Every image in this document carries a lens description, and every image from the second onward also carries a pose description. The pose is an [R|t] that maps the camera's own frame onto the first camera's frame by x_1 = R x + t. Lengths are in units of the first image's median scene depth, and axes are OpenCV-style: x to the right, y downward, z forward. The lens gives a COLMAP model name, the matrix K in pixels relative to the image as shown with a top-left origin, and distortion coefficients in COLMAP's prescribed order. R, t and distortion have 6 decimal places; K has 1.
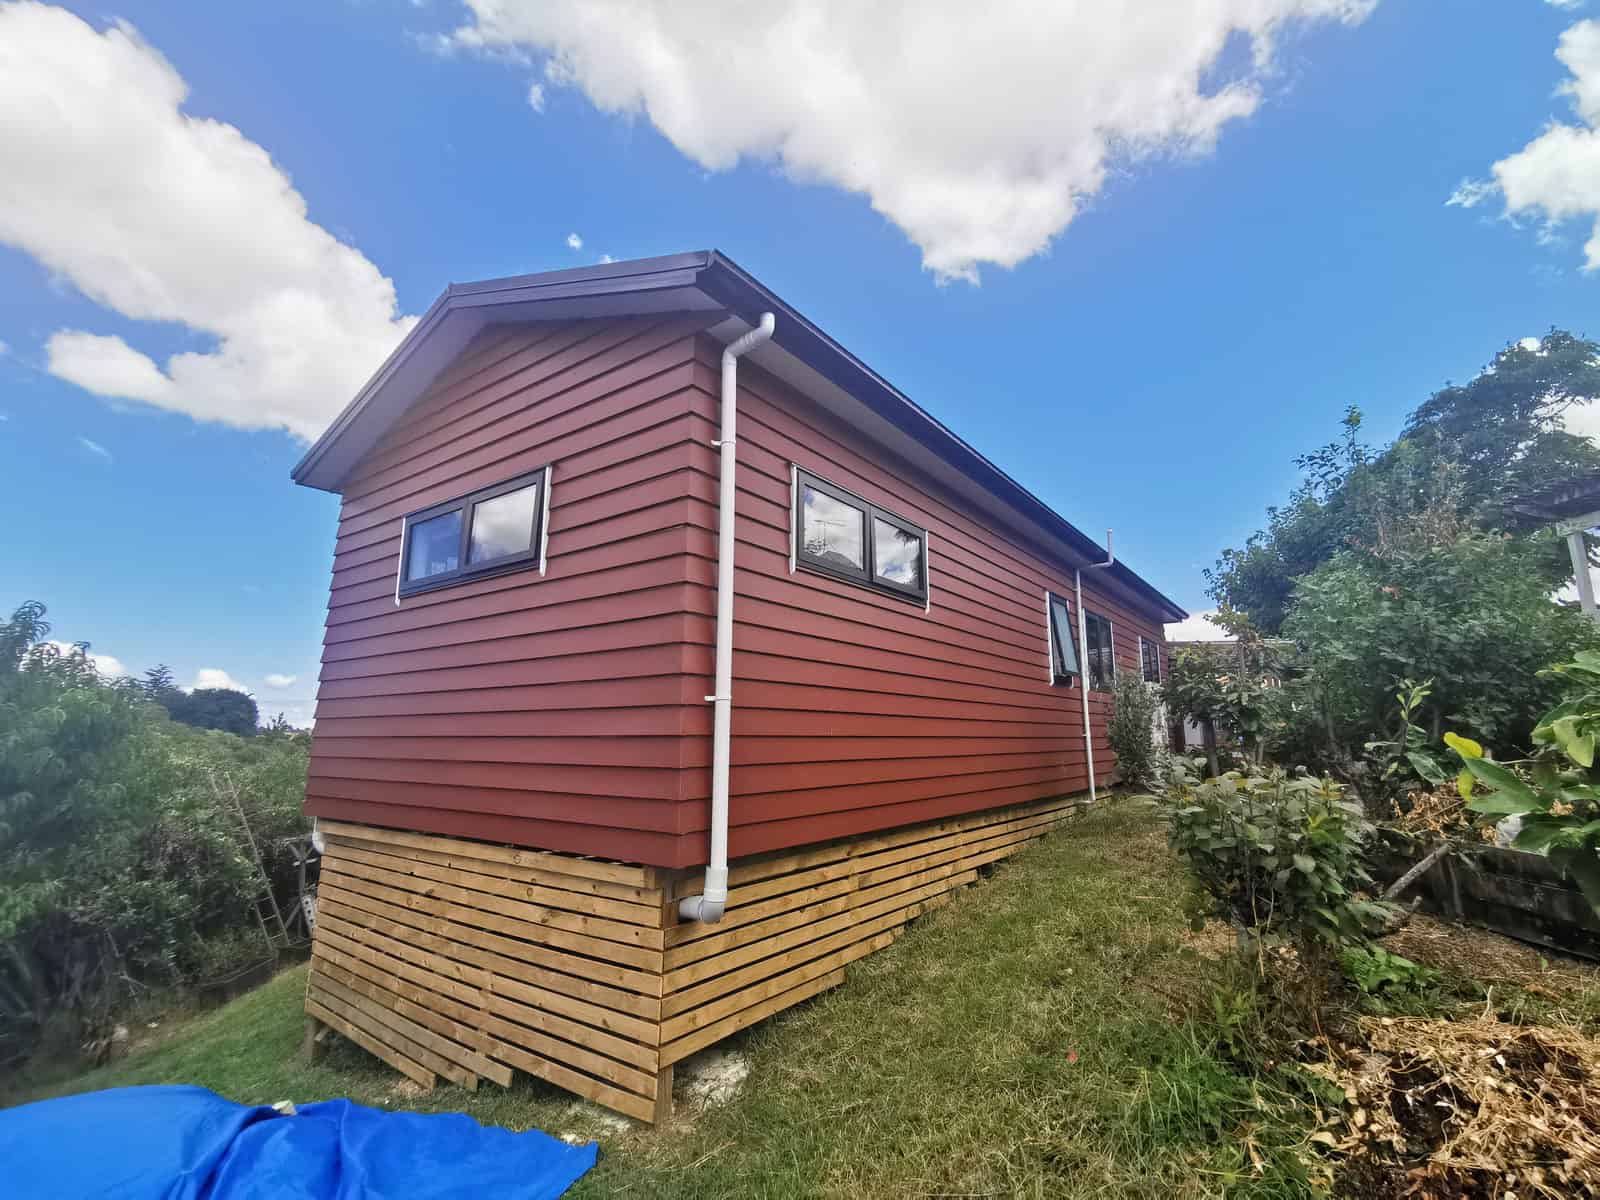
lens RADIAL K [[729.1, 0, 800.0], [0, 729.1, 600.0], [0, 0, 1]] dist [-0.012427, 0.045734]
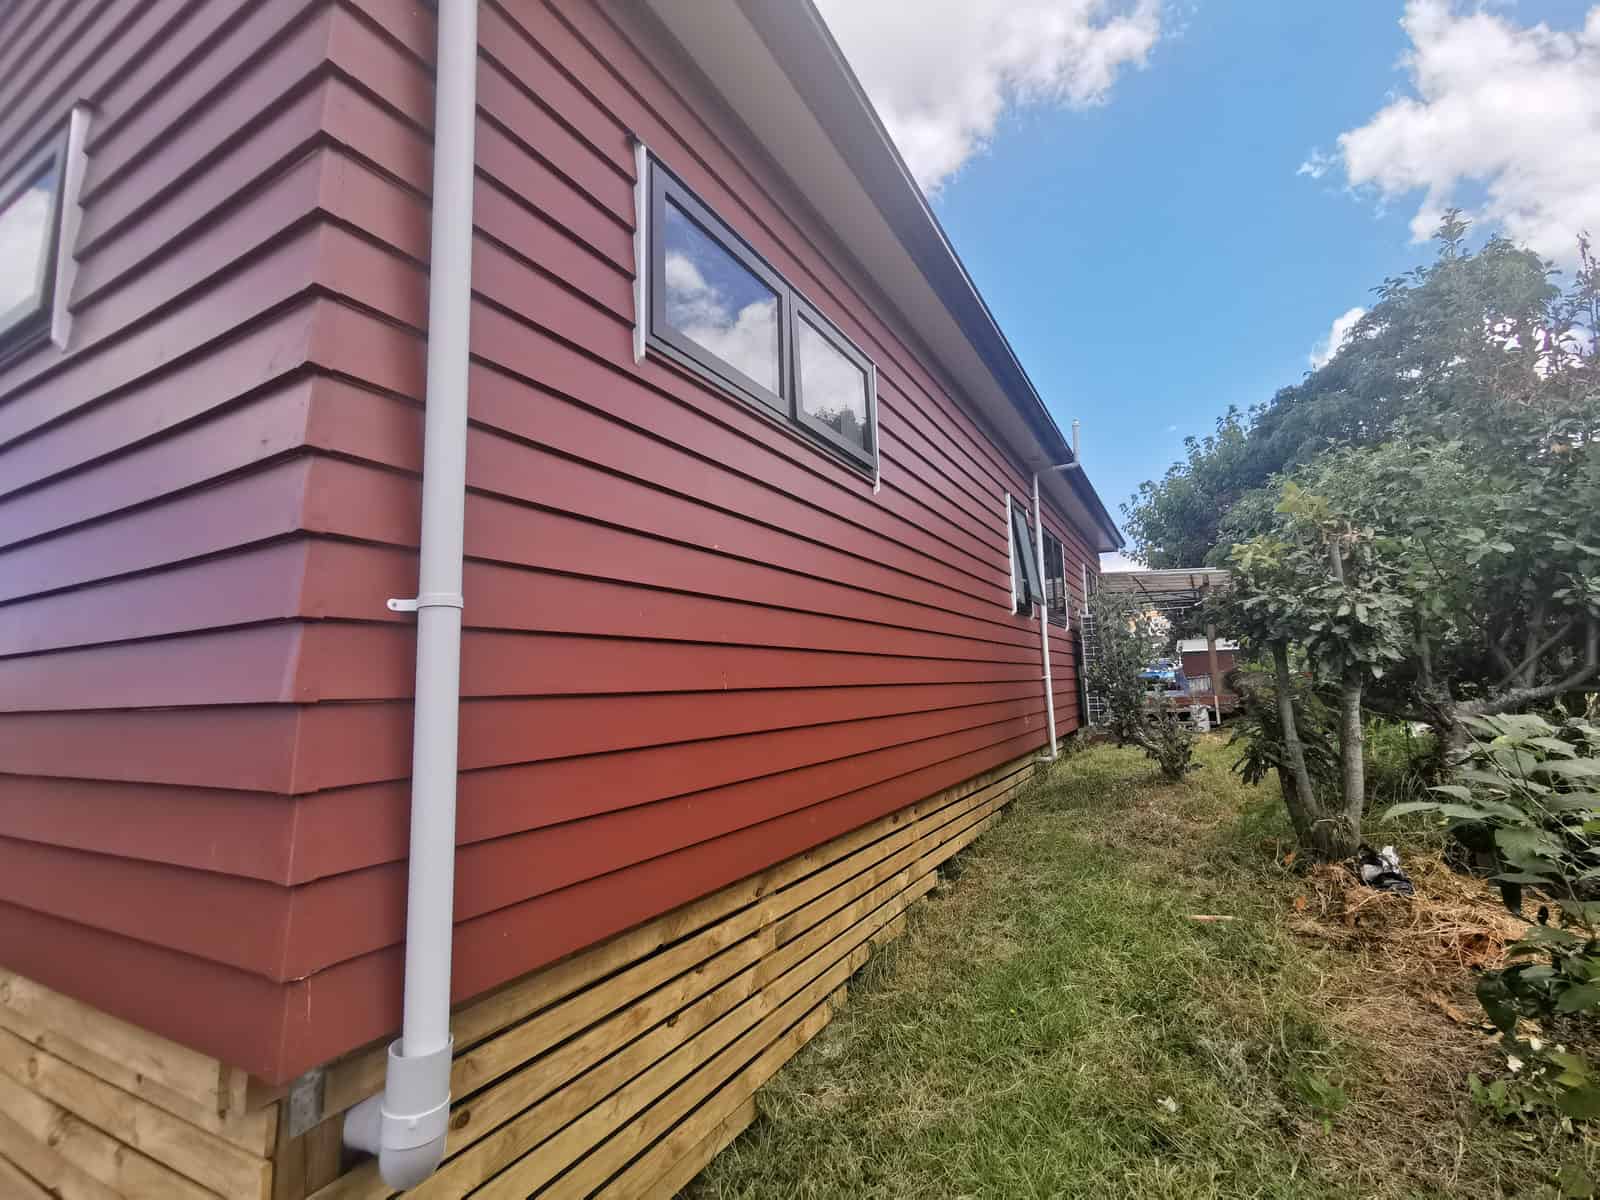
lens RADIAL K [[731.3, 0, 796.9], [0, 731.3, 598.5], [0, 0, 1]] dist [-0.011048, 0.010833]
pose [[0.991188, -0.014019, 0.131716, 0.021757], [0.005438, 0.997852, 0.065283, 0.072223], [-0.132349, -0.063991, 0.989135, 0.395972]]
